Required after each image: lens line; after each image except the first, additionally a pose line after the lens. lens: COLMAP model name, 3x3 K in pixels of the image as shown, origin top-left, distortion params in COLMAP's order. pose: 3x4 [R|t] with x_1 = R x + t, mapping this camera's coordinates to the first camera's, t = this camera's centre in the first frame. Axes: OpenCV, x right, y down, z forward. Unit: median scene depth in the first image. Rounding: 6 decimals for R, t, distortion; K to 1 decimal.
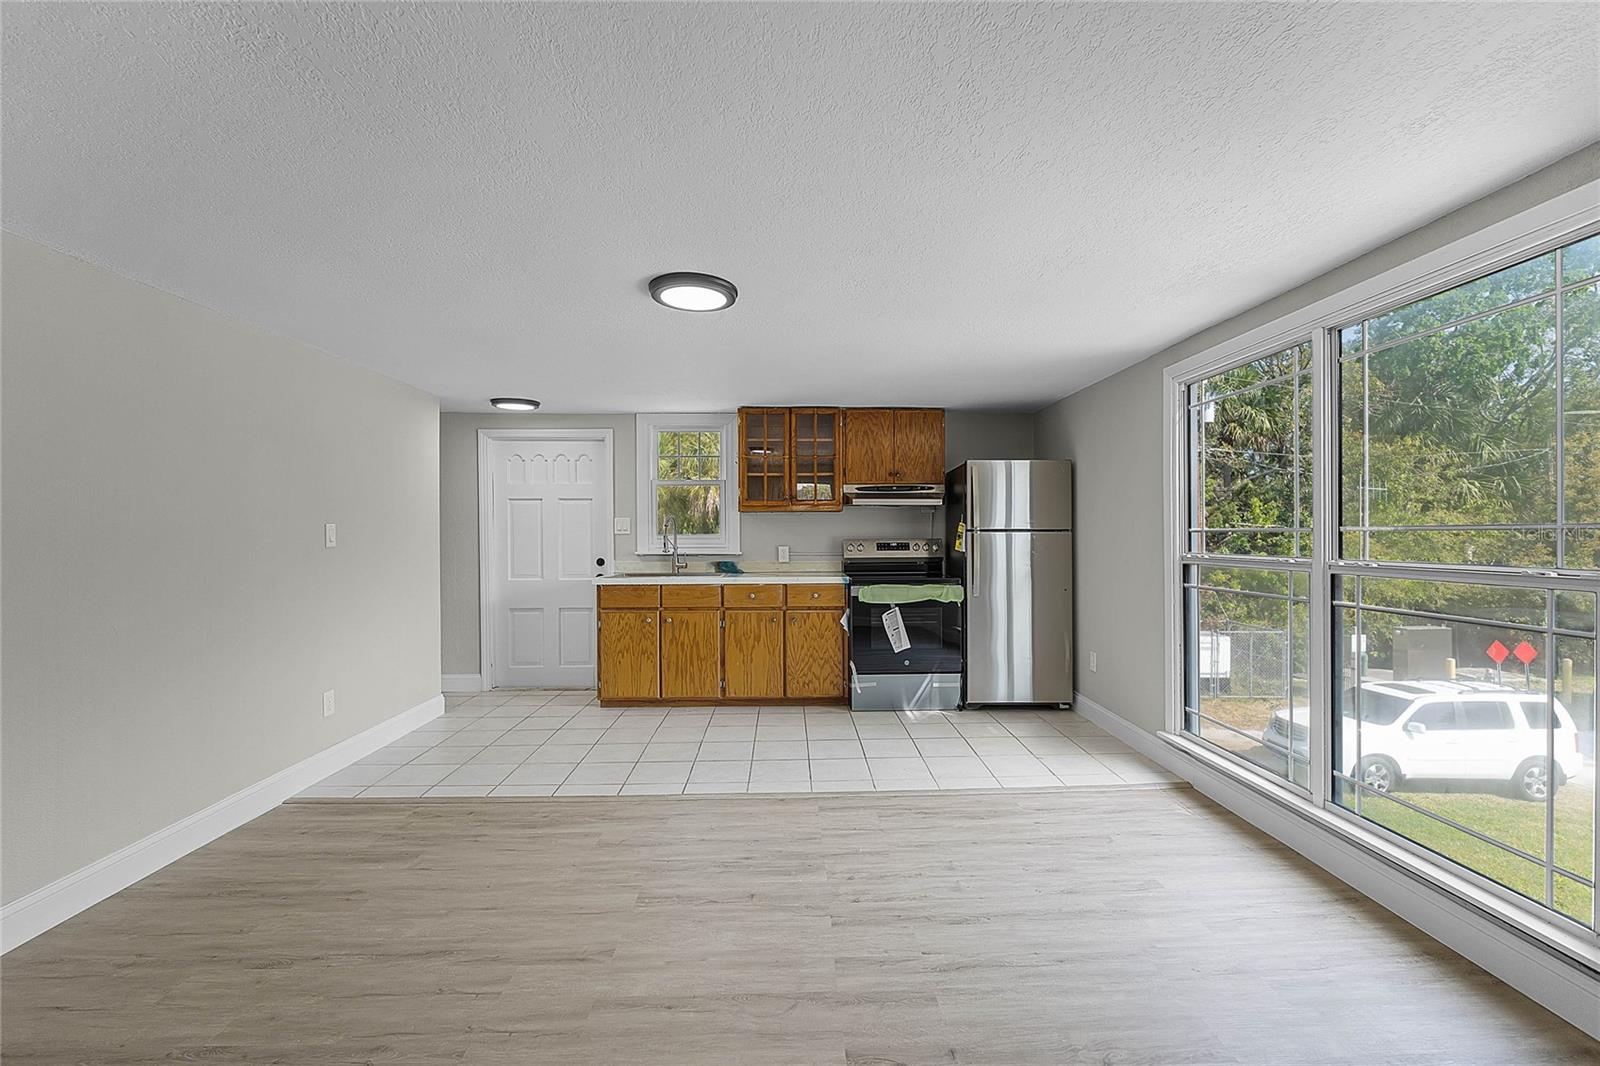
lens RADIAL K [[699.7, 0, 801.7], [0, 699.7, 544.2], [0, 0, 1]] dist [-0.002089, 0.000021]
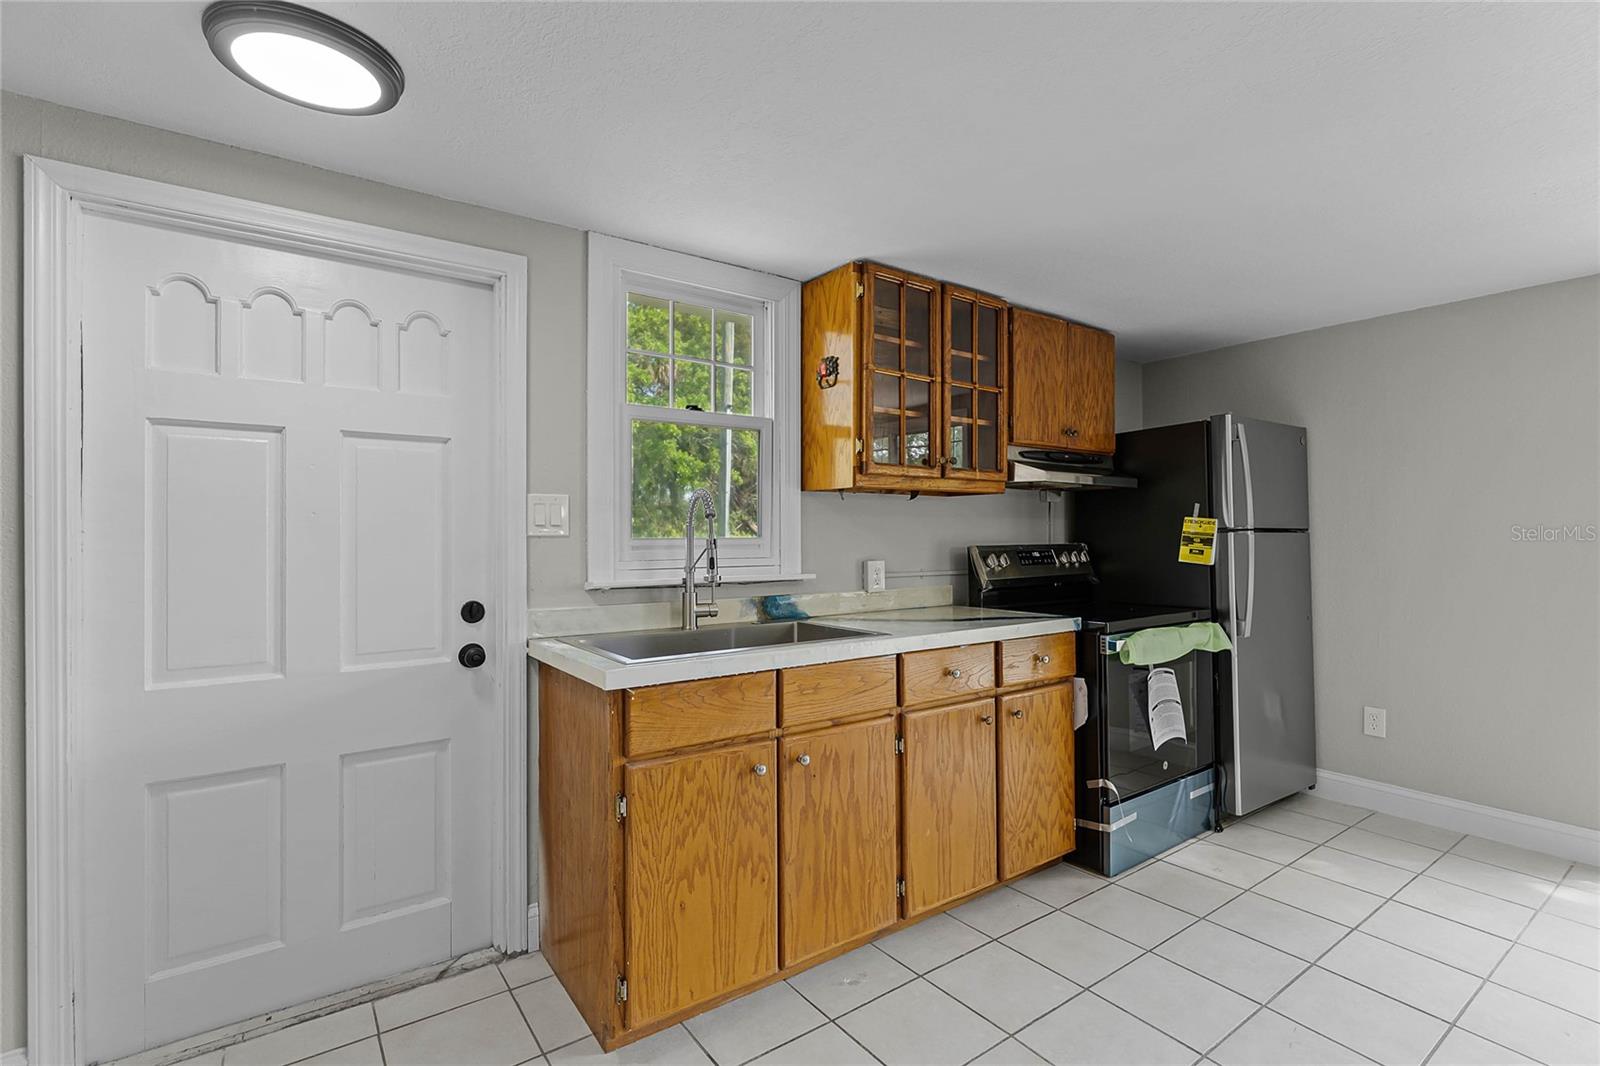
lens RADIAL K [[737.4, 0, 800.0], [0, 737.4, 533.0], [0, 0, 1]] dist [-0.003186, -0.000289]
pose [[0.823674, 0.003304, 0.567055, -0.675770], [0.009911, 0.999746, -0.020221, -0.011935], [-0.566978, 0.022276, 0.823432, 1.069946]]
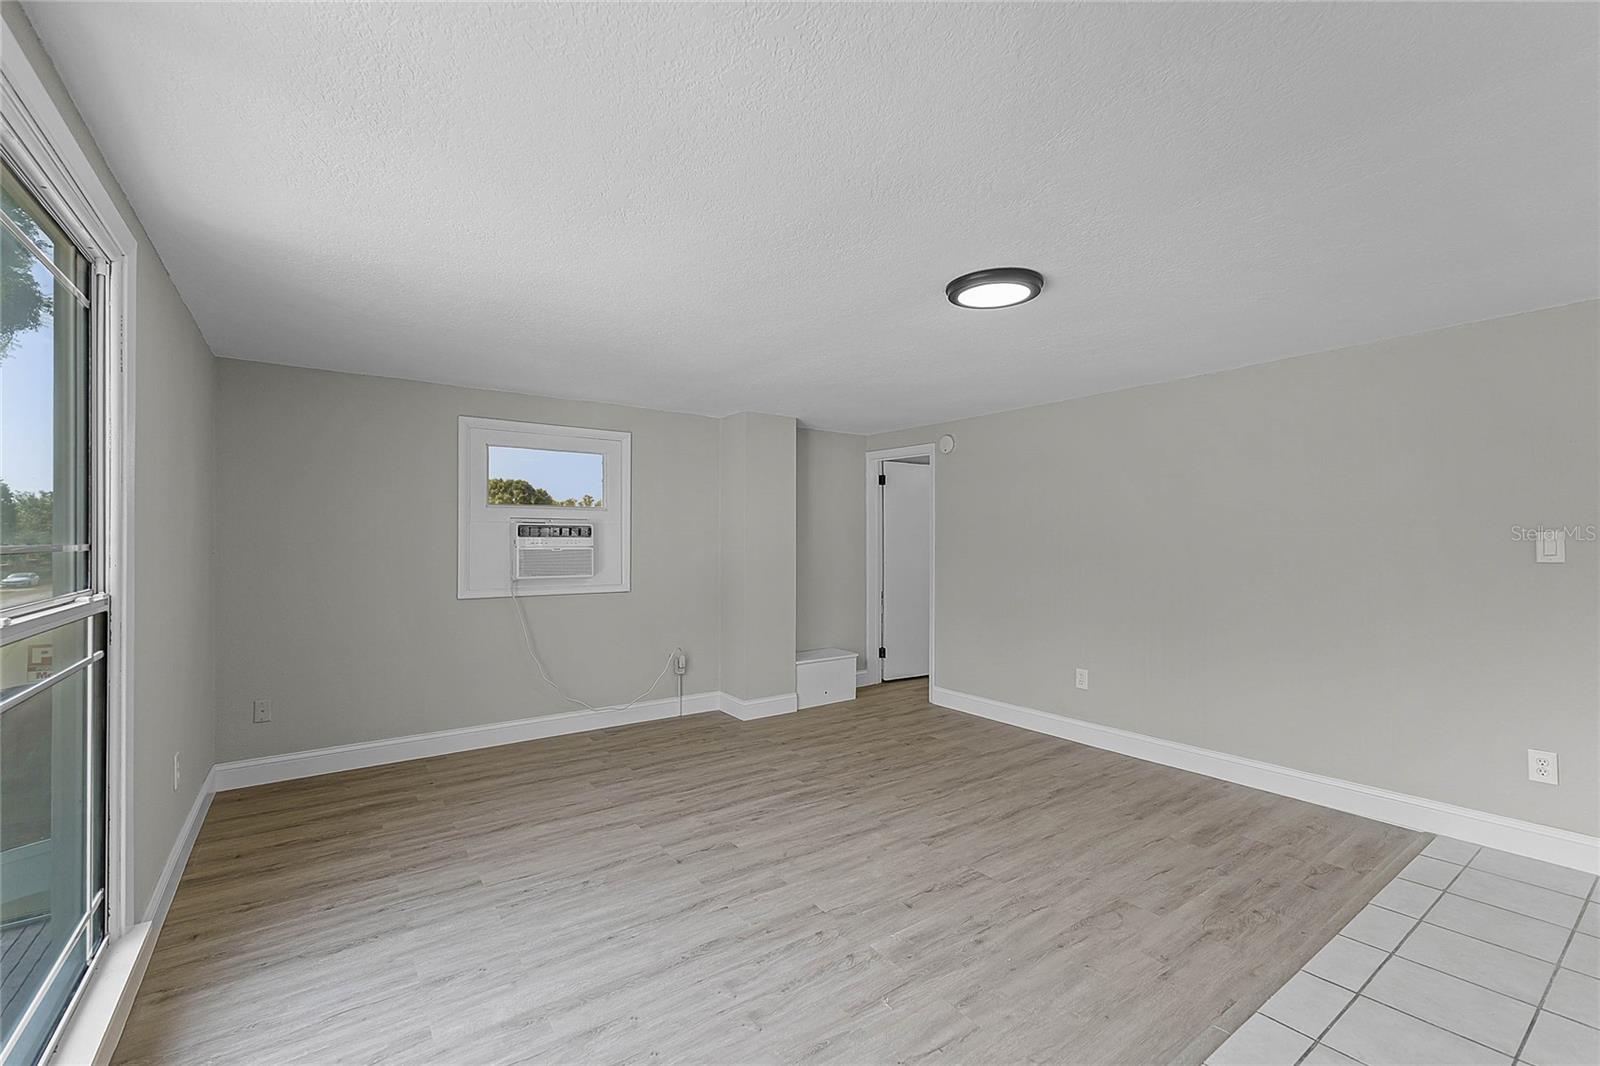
lens RADIAL K [[680.6, 0, 808.0], [0, 680.6, 539.9], [0, 0, 1]] dist [0.003192, 0.000462]
pose [[-0.824020, 0.003310, -0.566551, 0.485388], [-0.006336, 0.999867, 0.015058, -0.031531], [0.566525, 0.015998, -0.823889, 1.381224]]
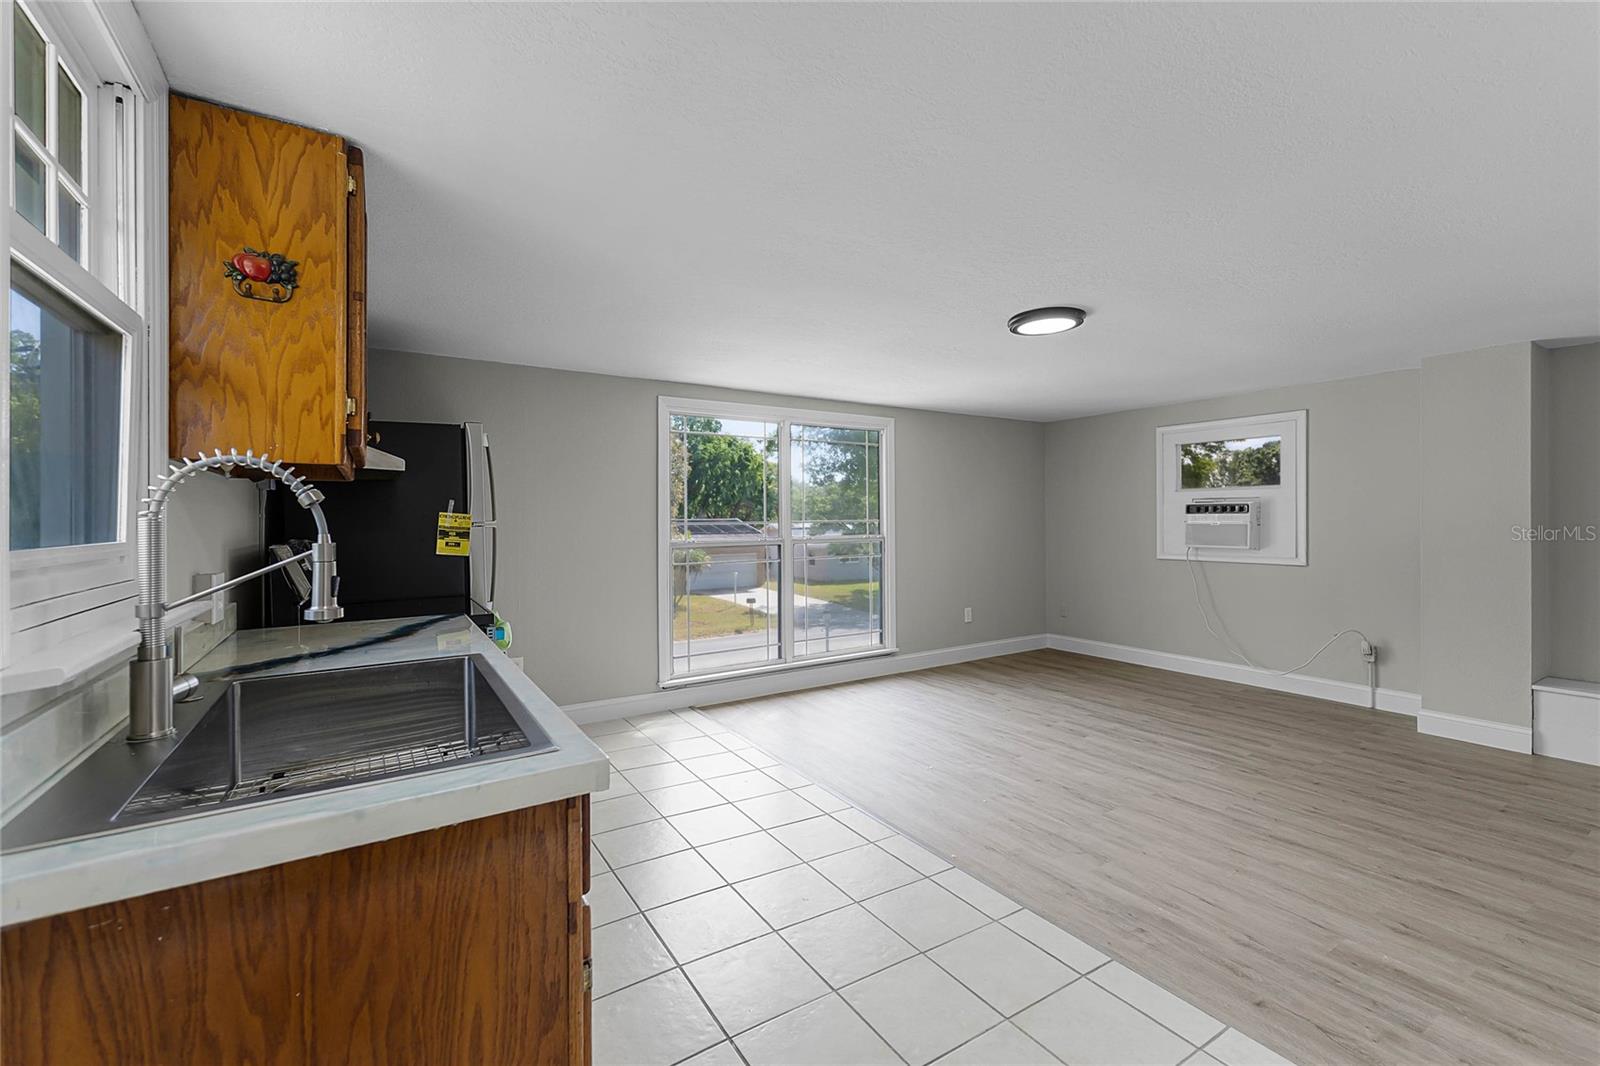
lens RADIAL K [[674.3, 0, 805.7], [0, 674.3, 527.3], [0, 0, 1]] dist [0.000818, 0.000455]
pose [[-0.521404, -0.001225, 0.853309, -0.791178], [0.023859, 0.999587, 0.016013, -0.030593], [-0.852977, 0.028708, -0.521159, 1.679080]]
